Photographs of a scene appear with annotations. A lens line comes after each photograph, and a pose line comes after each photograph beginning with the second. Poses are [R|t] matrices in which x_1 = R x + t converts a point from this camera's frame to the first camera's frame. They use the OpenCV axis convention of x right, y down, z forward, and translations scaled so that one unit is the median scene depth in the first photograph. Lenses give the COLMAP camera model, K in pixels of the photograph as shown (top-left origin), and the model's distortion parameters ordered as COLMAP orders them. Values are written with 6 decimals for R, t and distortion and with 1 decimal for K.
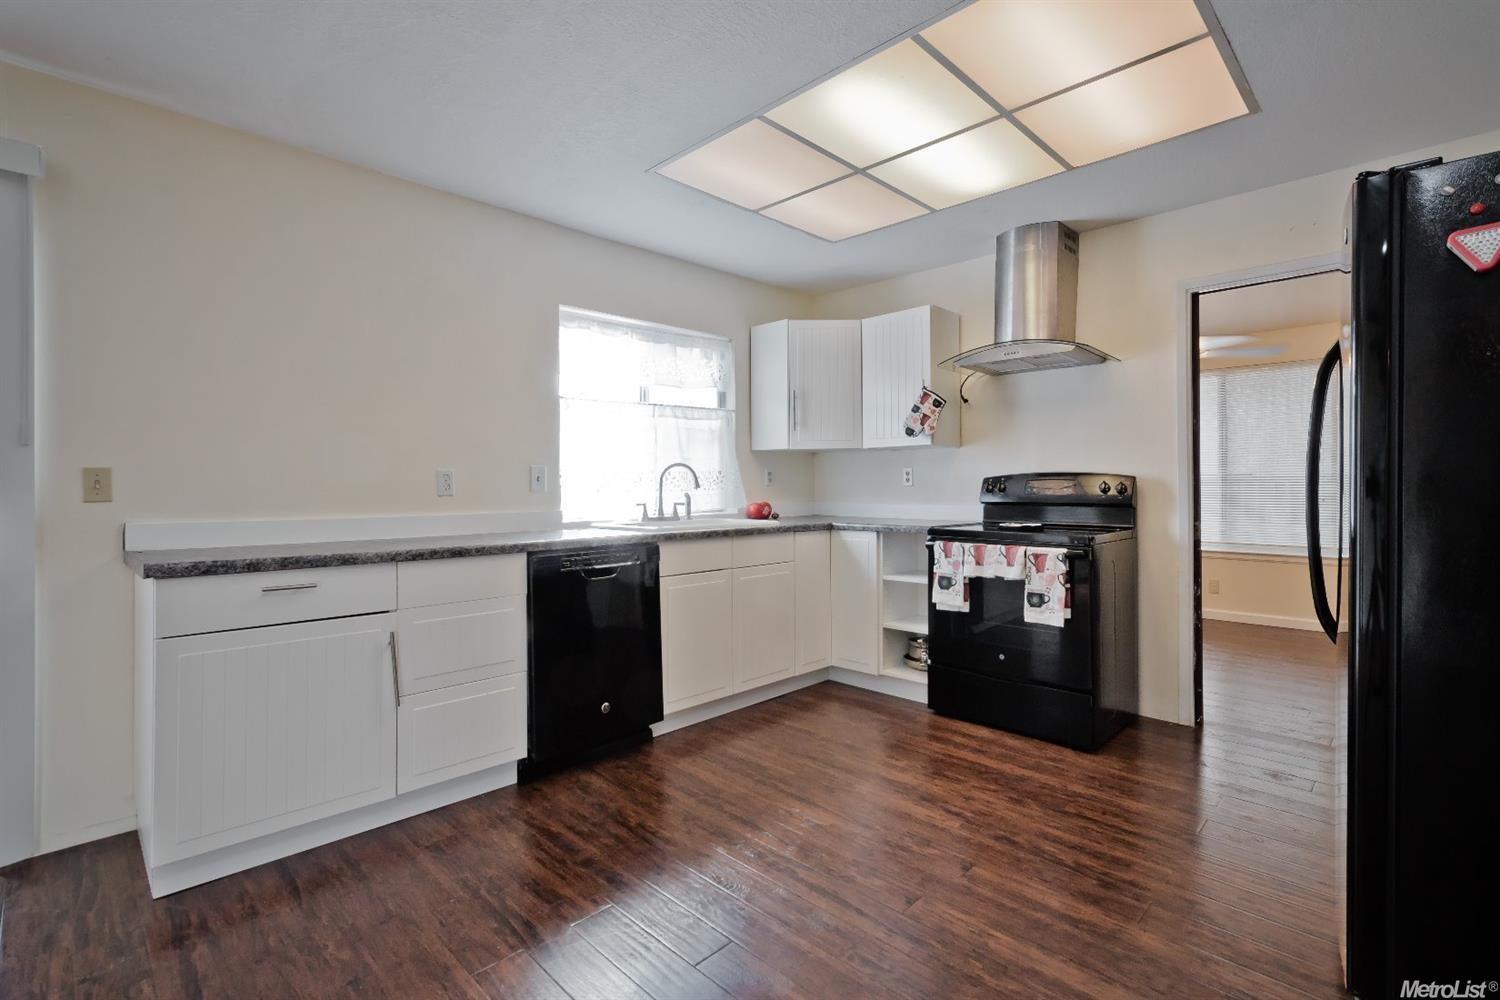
lens RADIAL K [[698.2, 0, 745.1], [0, 698.2, 479.8], [0, 0, 1]] dist [0.000813, 0.000175]
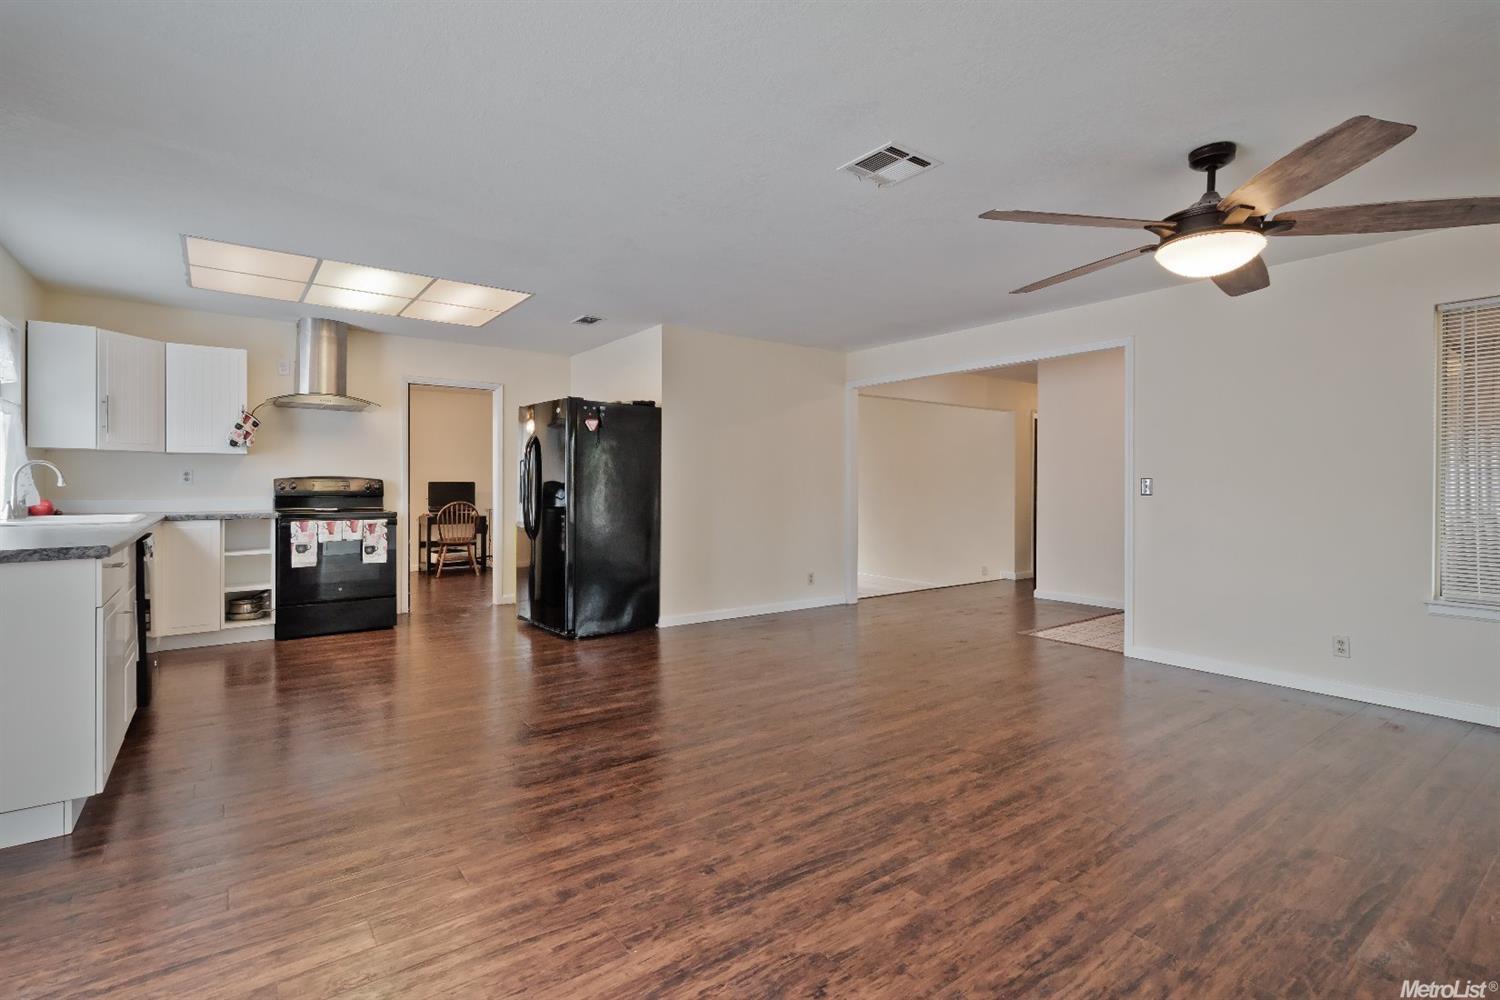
lens RADIAL K [[689.1, 0, 747.8], [0, 689.1, 482.4], [0, 0, 1]] dist [0.000115, -0.000121]
pose [[0.139013, 0.008887, 0.990251, -1.009169], [-0.011675, 0.999905, -0.007335, 0.003368], [-0.990222, -0.010541, 0.139103, -0.155984]]
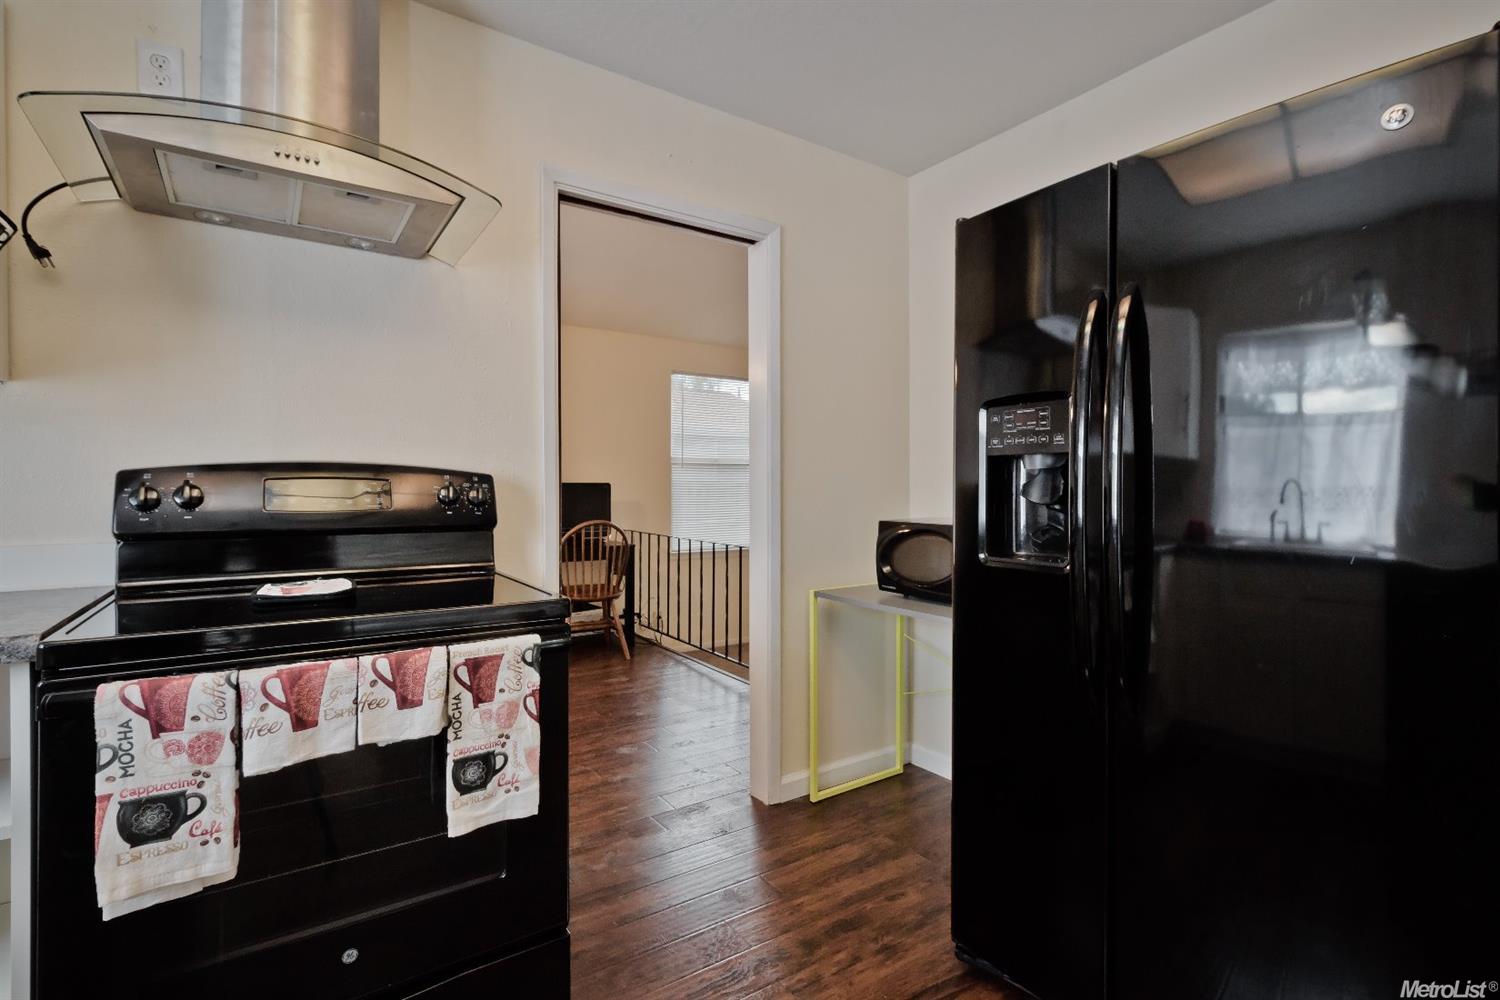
lens RADIAL K [[689.1, 0, 747.8], [0, 689.1, 482.4], [0, 0, 1]] dist [0.000115, -0.000121]
pose [[0.195128, 0.010390, 0.980723, 0.043228], [-0.010626, 0.999908, -0.008480, 0.003071], [-0.980720, -0.008766, 0.195220, 0.660988]]
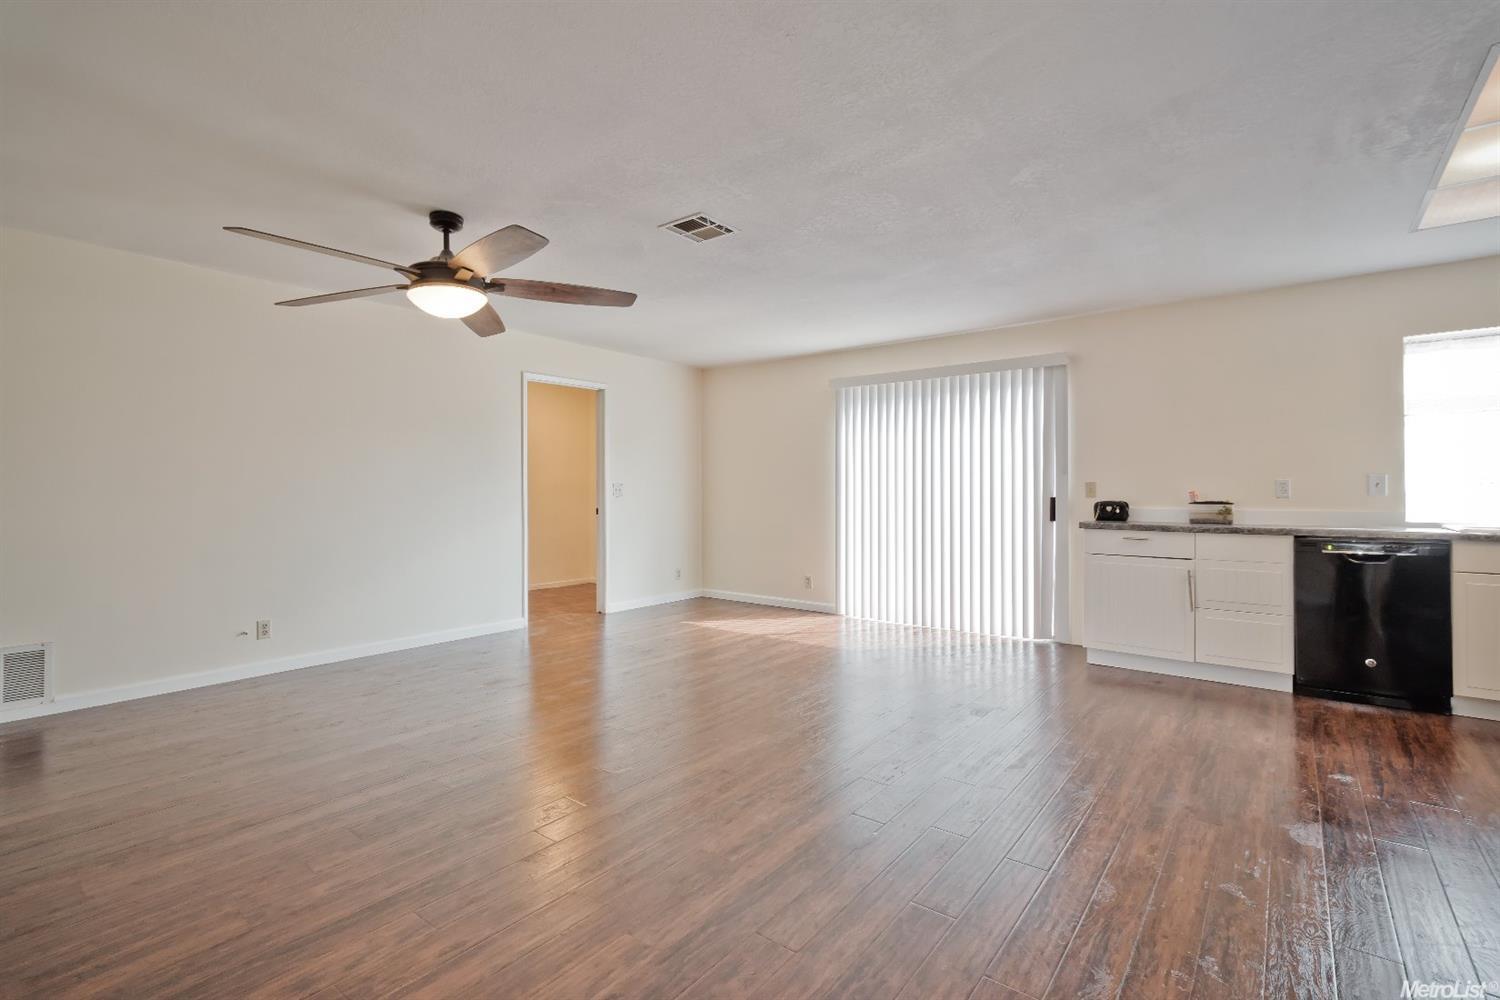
lens RADIAL K [[689.1, 0, 747.8], [0, 689.1, 482.4], [0, 0, 1]] dist [0.000115, -0.000121]
pose [[0.120960, -0.007375, -0.992630, 0.780473], [0.007474, 0.999951, -0.006518, -0.006035], [0.992629, -0.006631, 0.121009, -0.251343]]
